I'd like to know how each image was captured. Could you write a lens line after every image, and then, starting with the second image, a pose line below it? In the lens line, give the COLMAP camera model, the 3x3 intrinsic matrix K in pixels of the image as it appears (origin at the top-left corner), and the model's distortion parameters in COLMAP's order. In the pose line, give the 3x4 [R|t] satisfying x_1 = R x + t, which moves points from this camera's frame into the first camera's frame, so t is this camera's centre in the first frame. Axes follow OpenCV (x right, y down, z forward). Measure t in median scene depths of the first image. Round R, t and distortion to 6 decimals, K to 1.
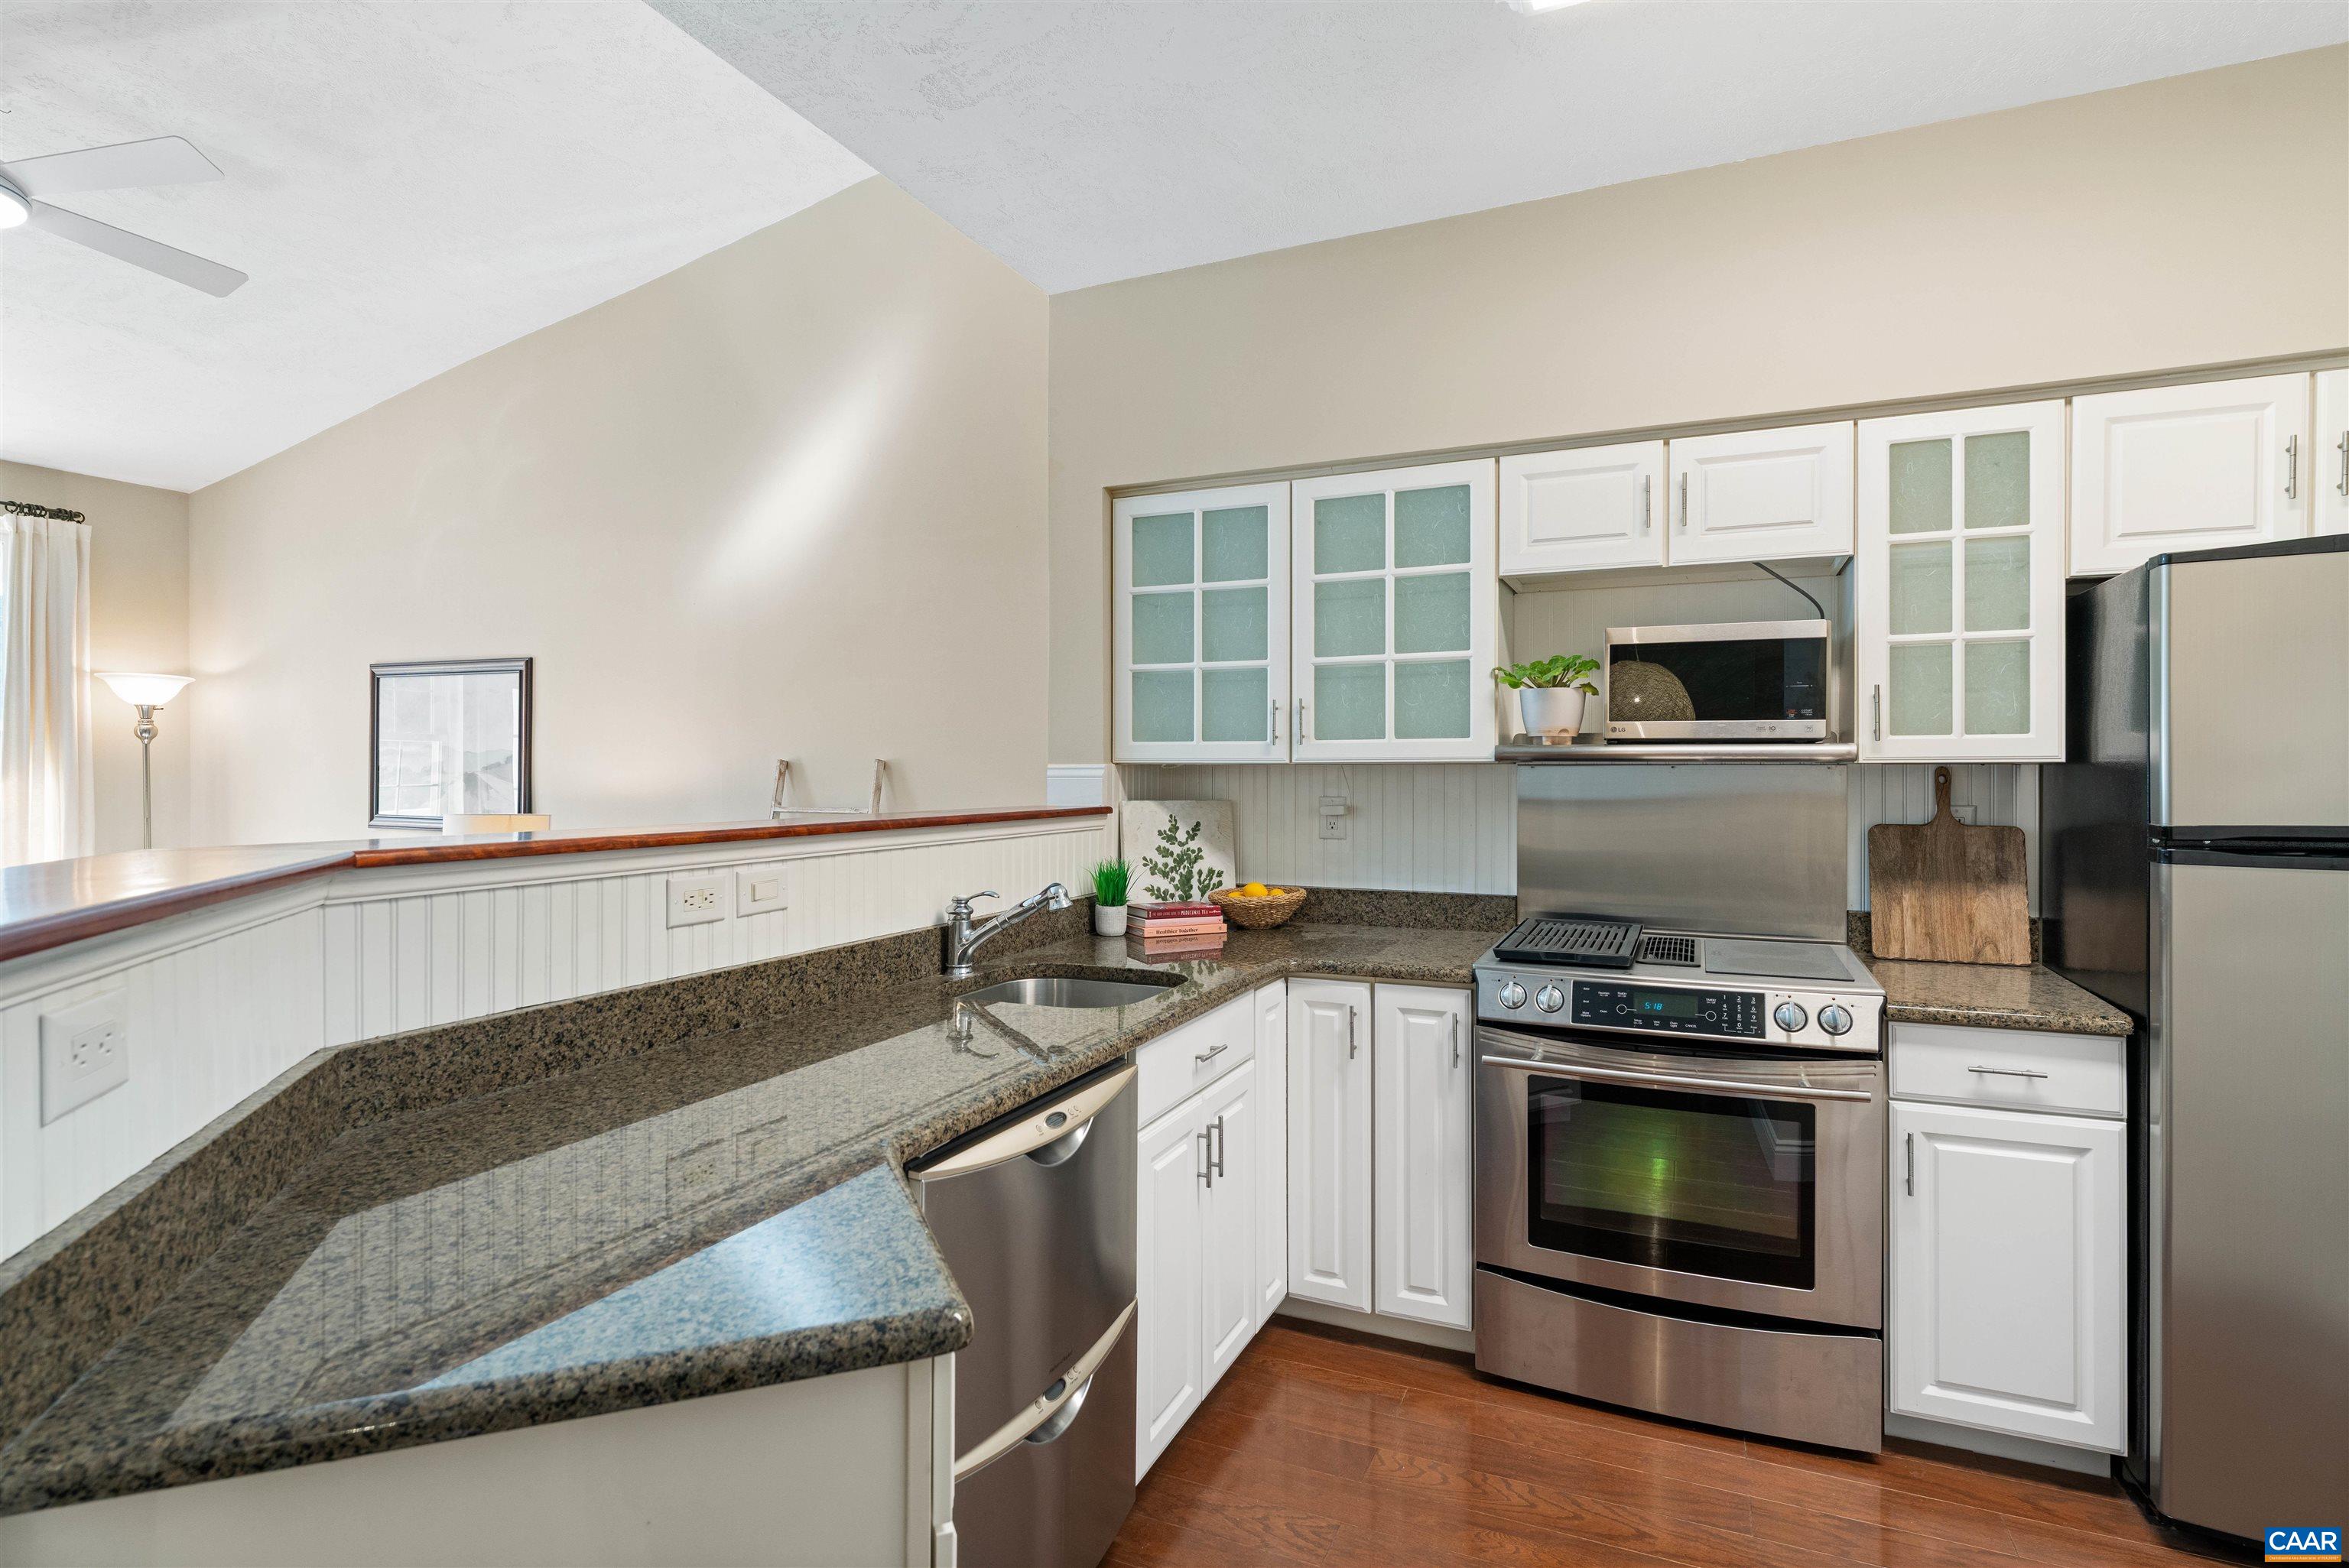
lens RADIAL K [[1160.7, 0, 1165.4], [0, 1160.7, 776.1], [0, 0, 1]] dist [-0.000949, -0.000023]
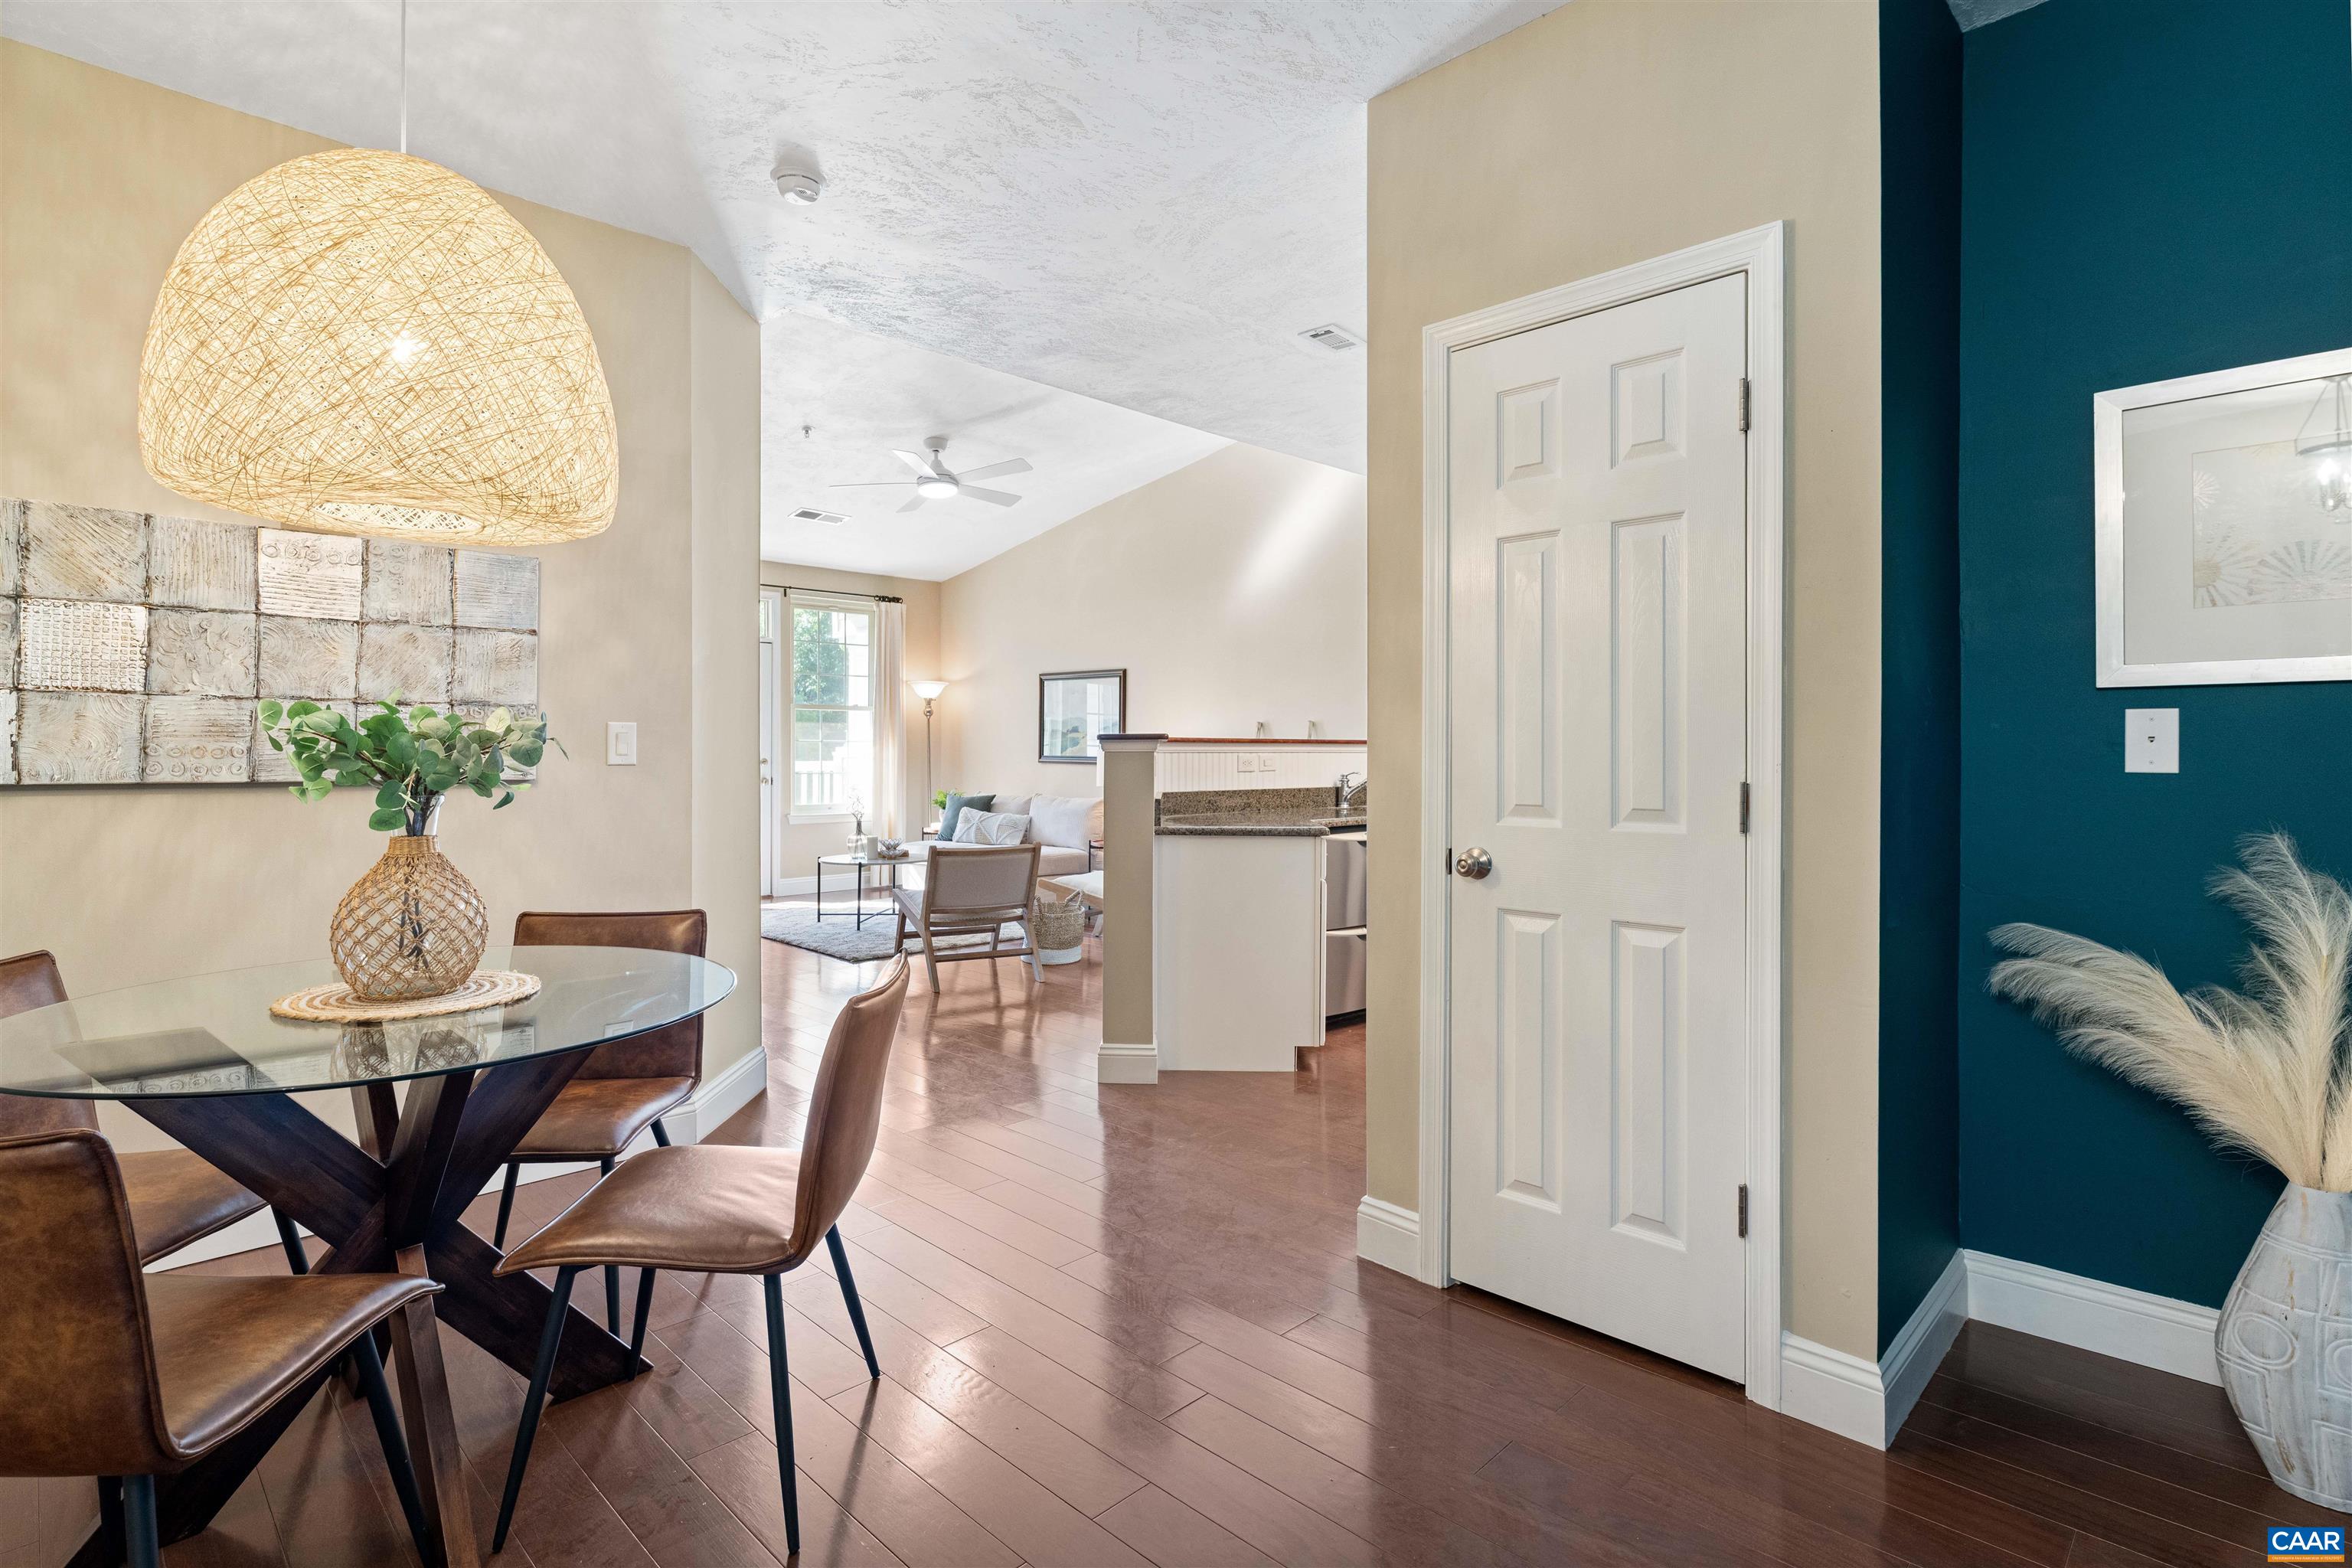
lens RADIAL K [[1143.5, 0, 1169.5], [0, 1143.5, 748.7], [0, 0, 1]] dist [-0.000719, -0.000161]
pose [[0.934432, -0.000104, -0.356142, 0.289266], [-0.002159, 0.999980, -0.005956, 0.061450], [0.356135, 0.006334, 0.934413, -1.172831]]
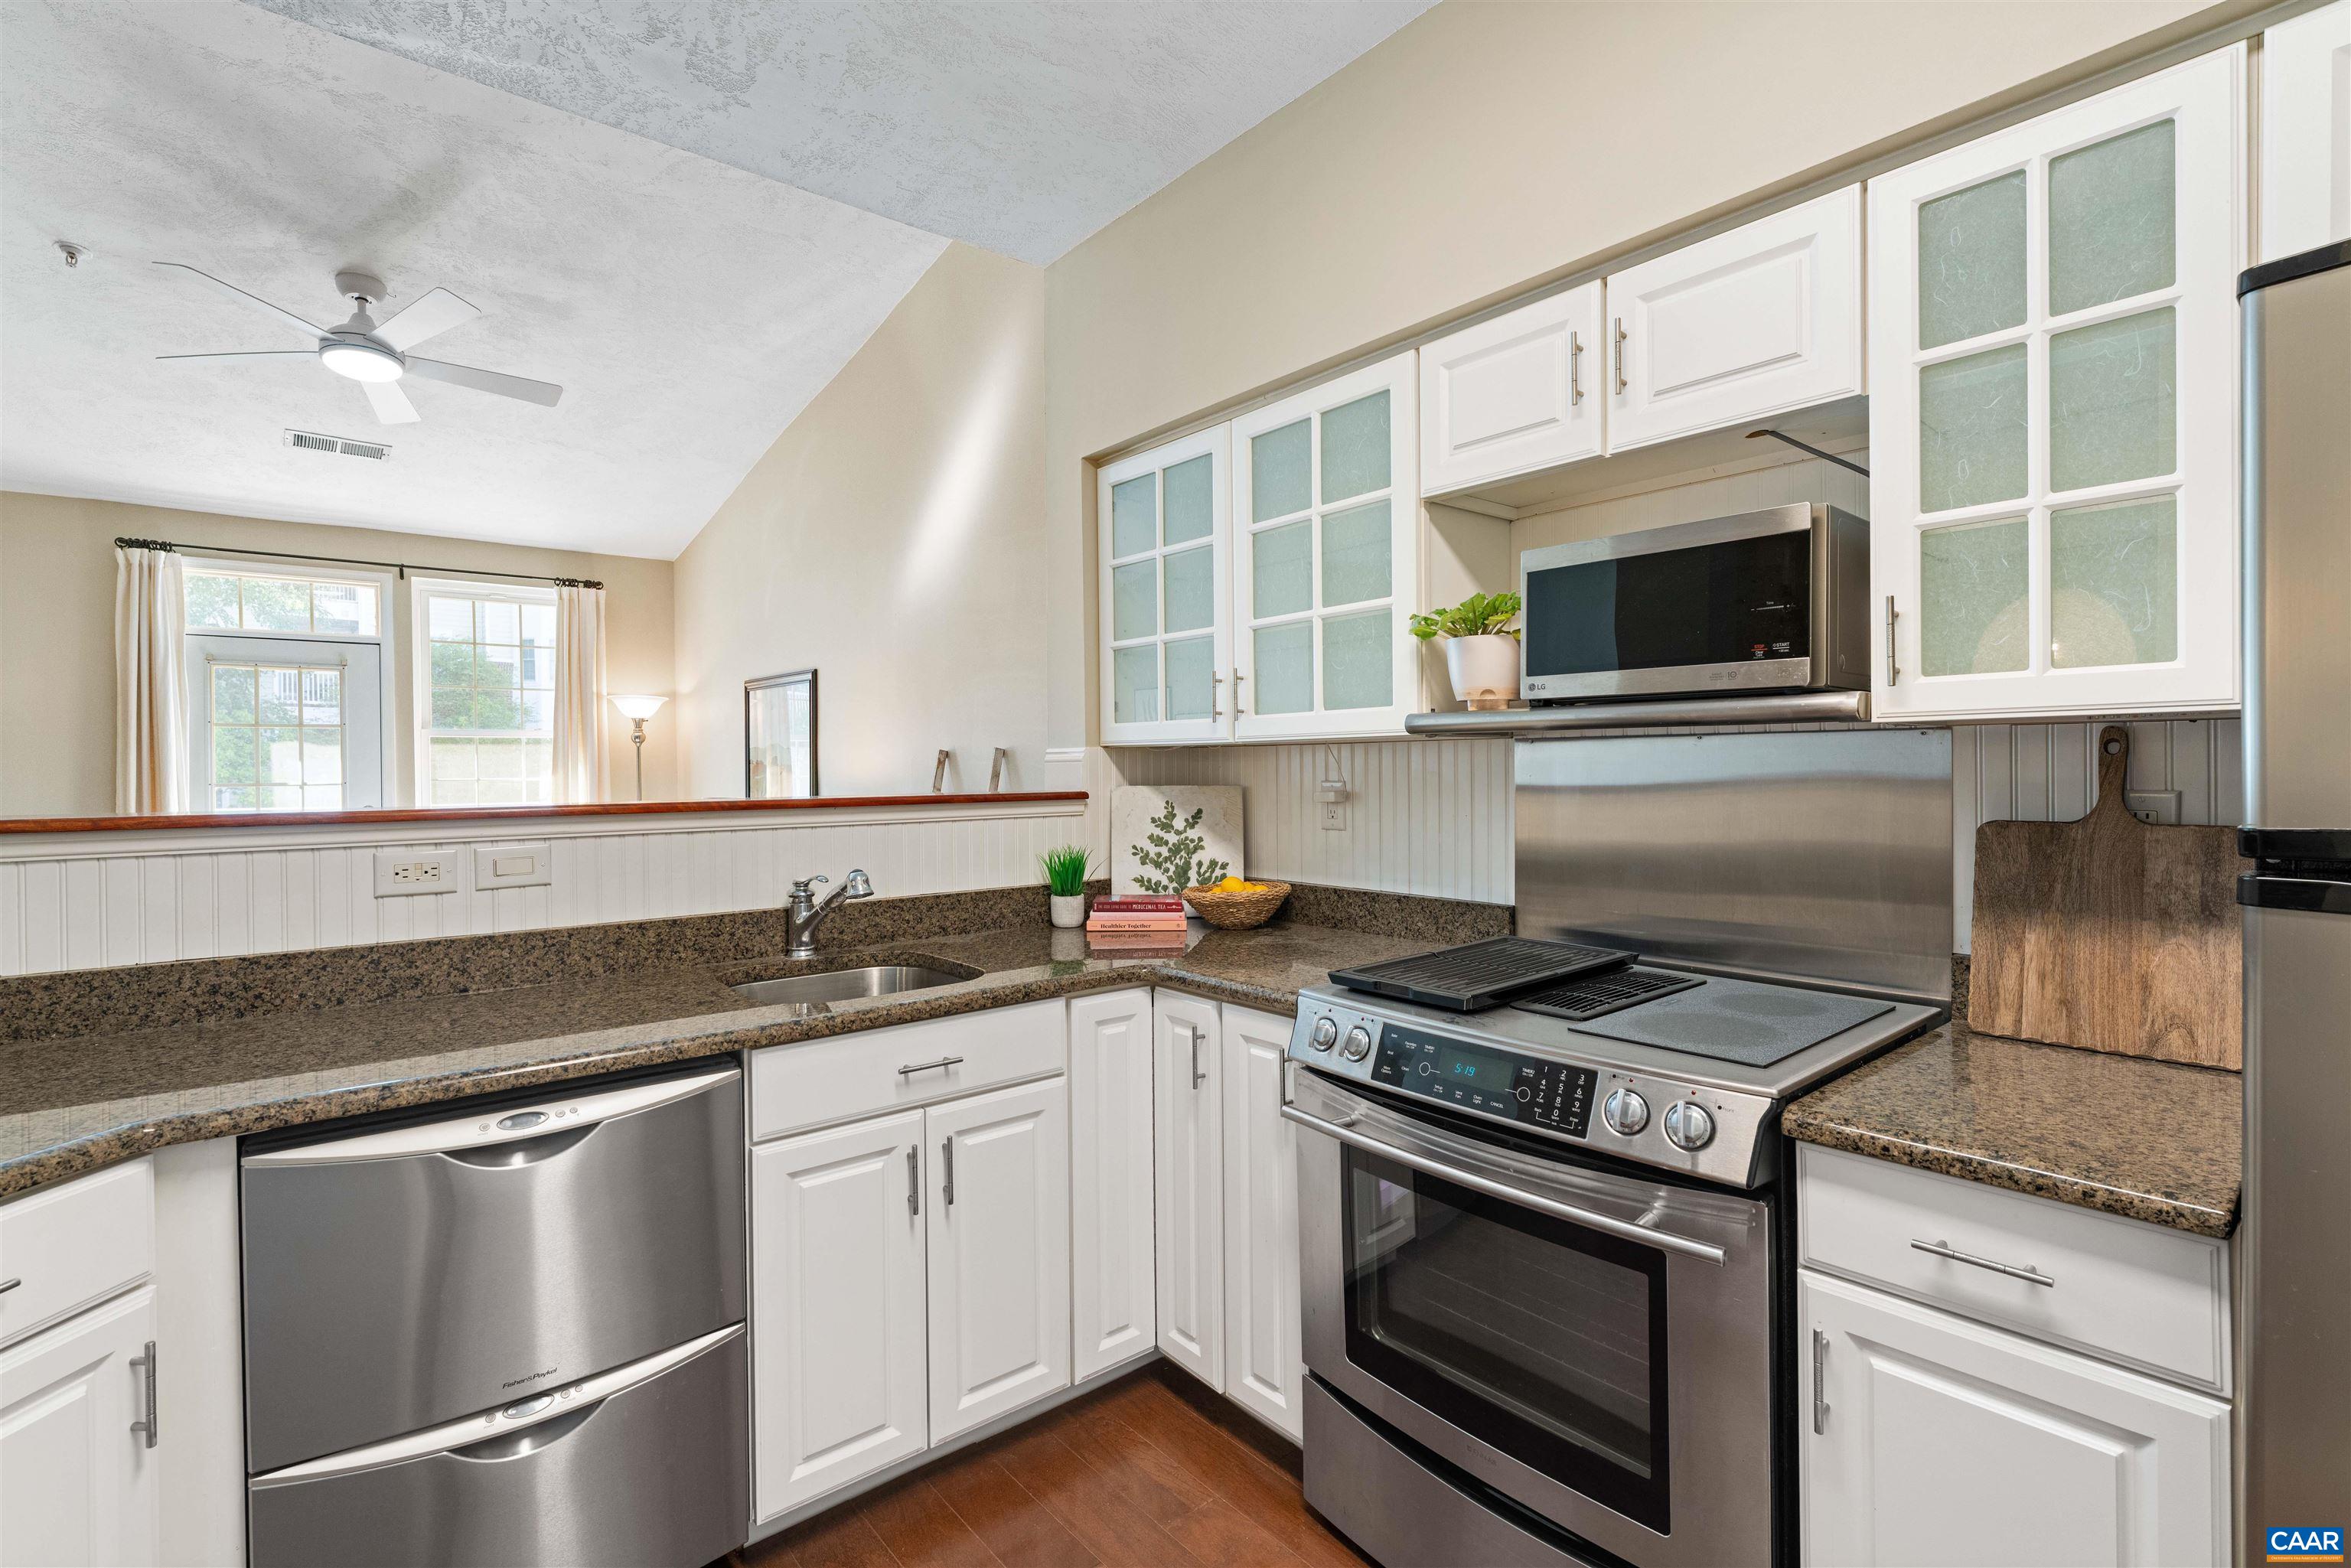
lens RADIAL K [[1065.2, 0, 1168.9], [0, 1065.2, 777.1], [0, 0, 1]] dist [-0.003919, 0.000561]
pose [[0.897982, -0.004320, -0.440012, 0.472067], [0.007920, 0.999949, 0.006345, 0.010935], [0.439962, -0.009182, 0.897970, 0.288539]]
